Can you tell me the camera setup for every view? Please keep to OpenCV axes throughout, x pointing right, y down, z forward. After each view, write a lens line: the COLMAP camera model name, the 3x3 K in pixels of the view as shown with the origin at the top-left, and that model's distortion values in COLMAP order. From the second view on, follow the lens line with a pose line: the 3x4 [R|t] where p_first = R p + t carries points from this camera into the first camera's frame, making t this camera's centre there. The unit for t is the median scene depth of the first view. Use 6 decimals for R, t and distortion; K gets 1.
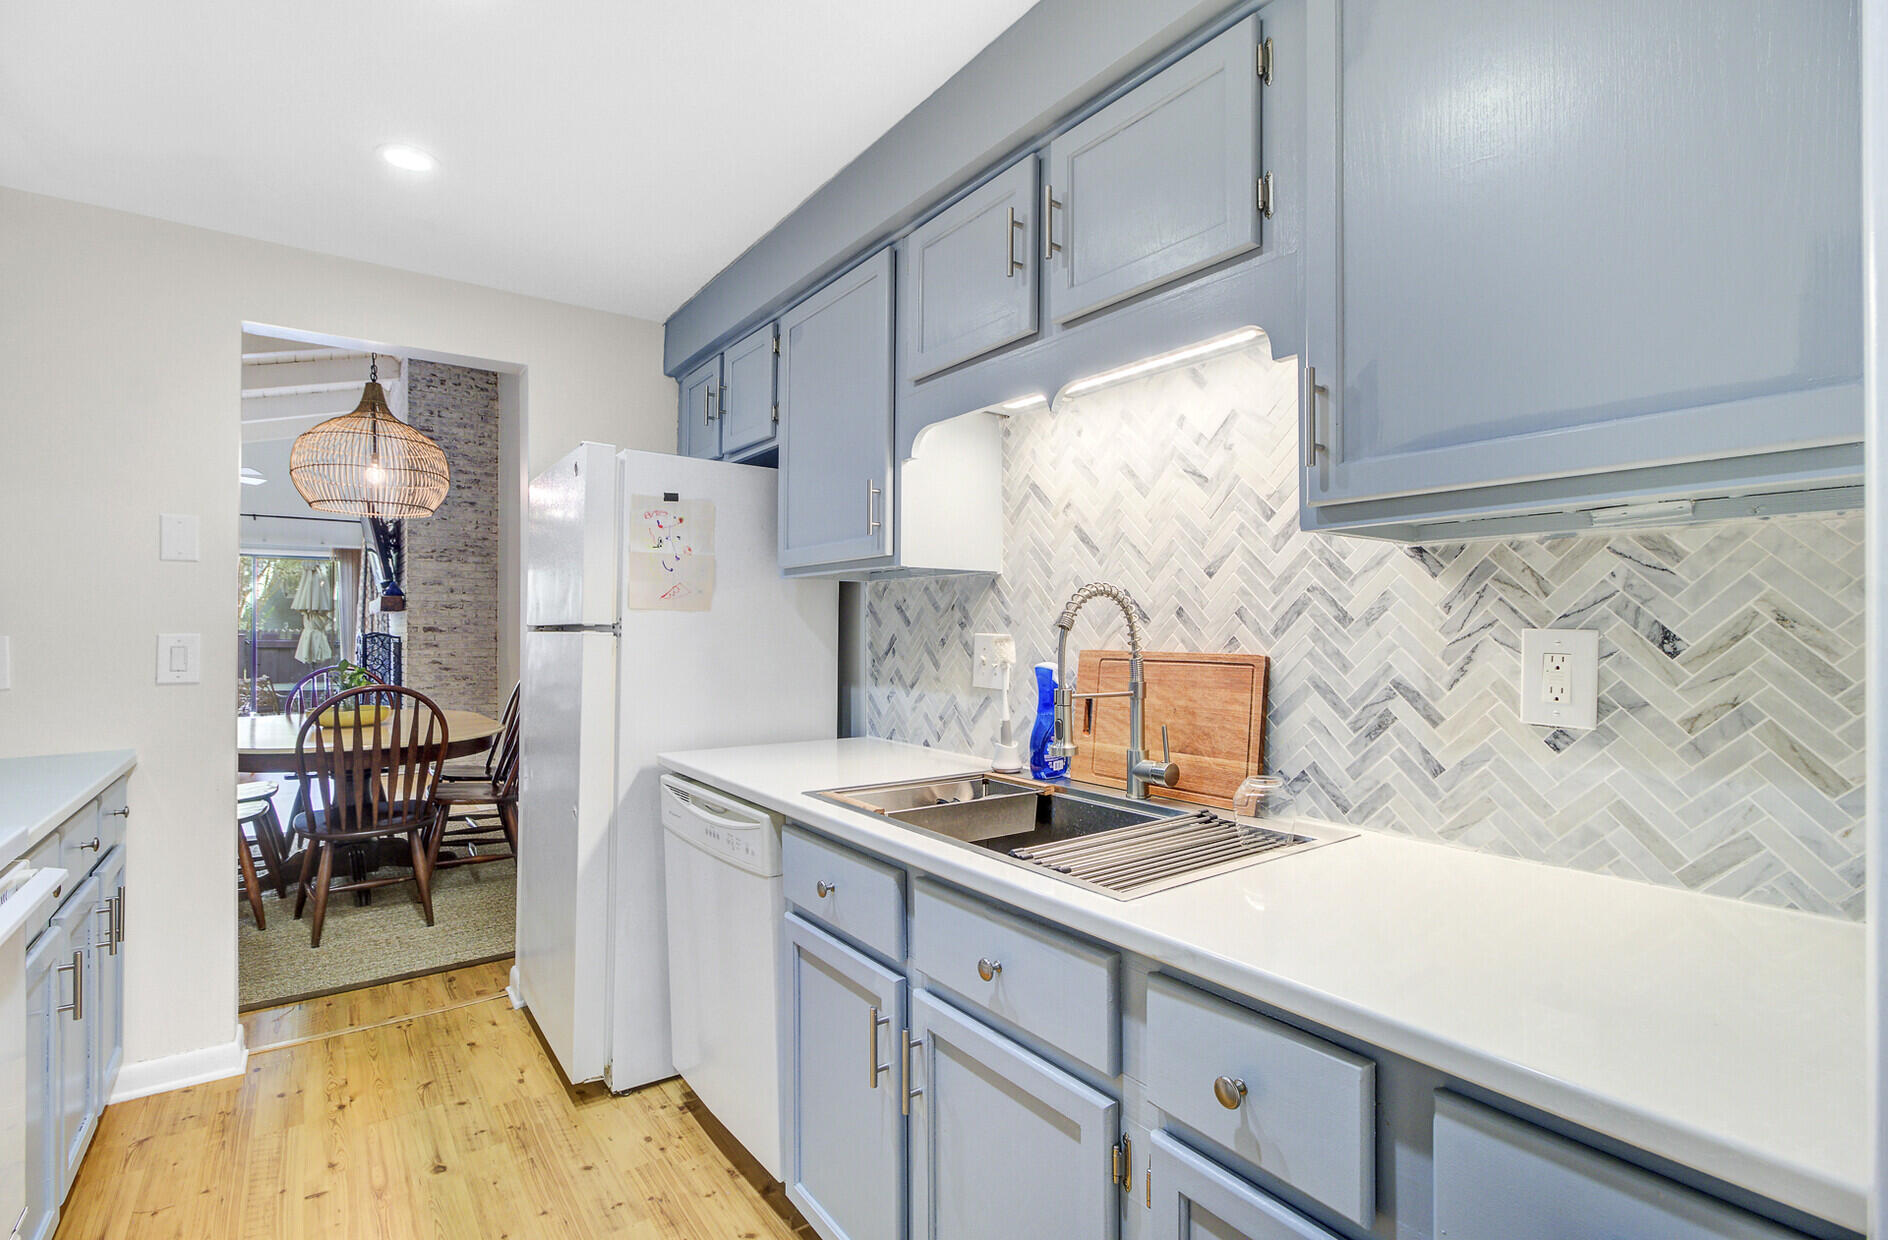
lens RADIAL K [[868.2, 0, 945.0], [0, 868.2, 620.5], [0, 0, 1]] dist [-0.010625, 0.005827]
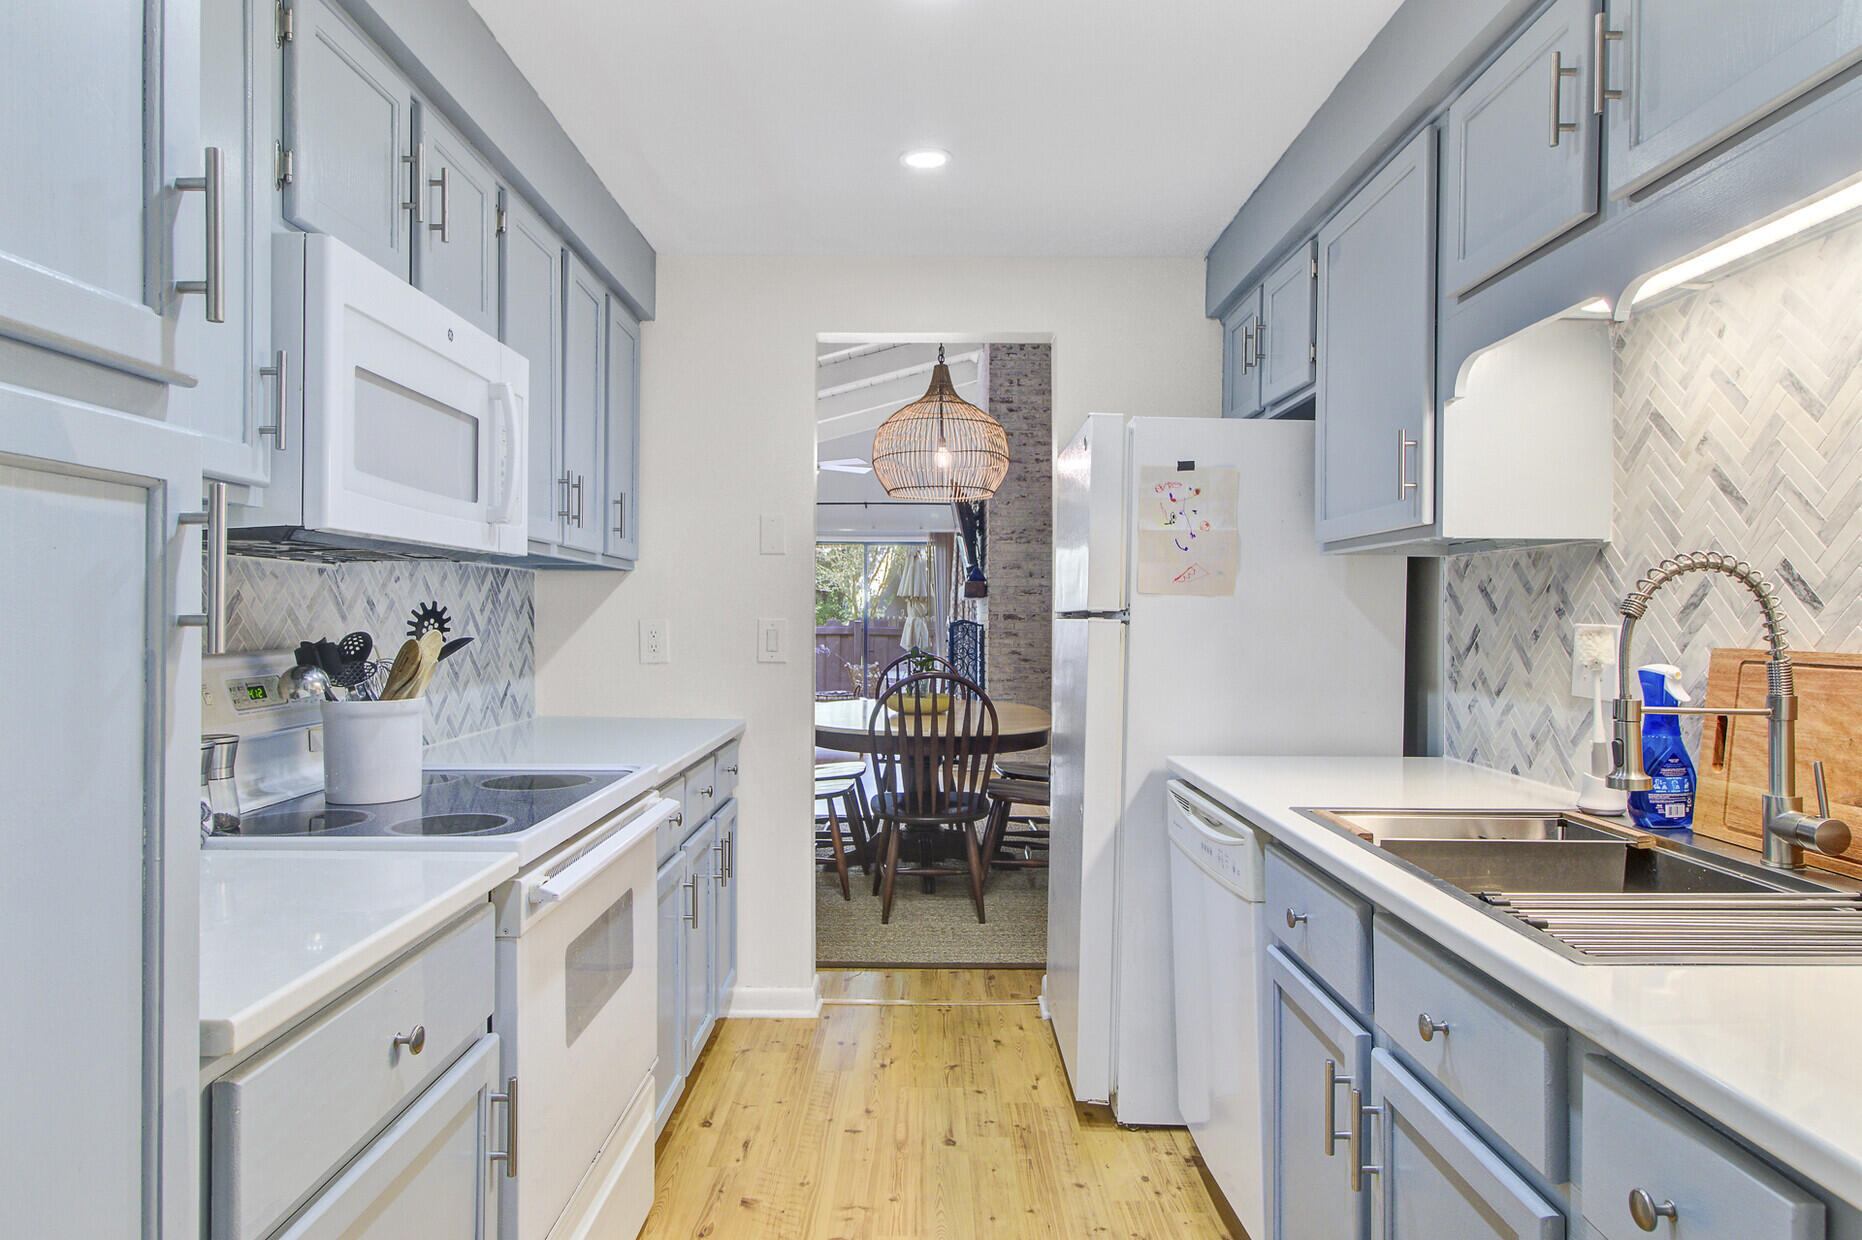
lens RADIAL K [[1110.8, 0, 937.7], [0, 1110.8, 616.8], [0, 0, 1]] dist [-0.005817, -0.000683]
pose [[0.815279, 0.004809, -0.579048, 0.146344], [-0.000039, 0.999966, 0.008251, 0.001227], [0.579068, -0.006704, 0.815251, -0.068016]]
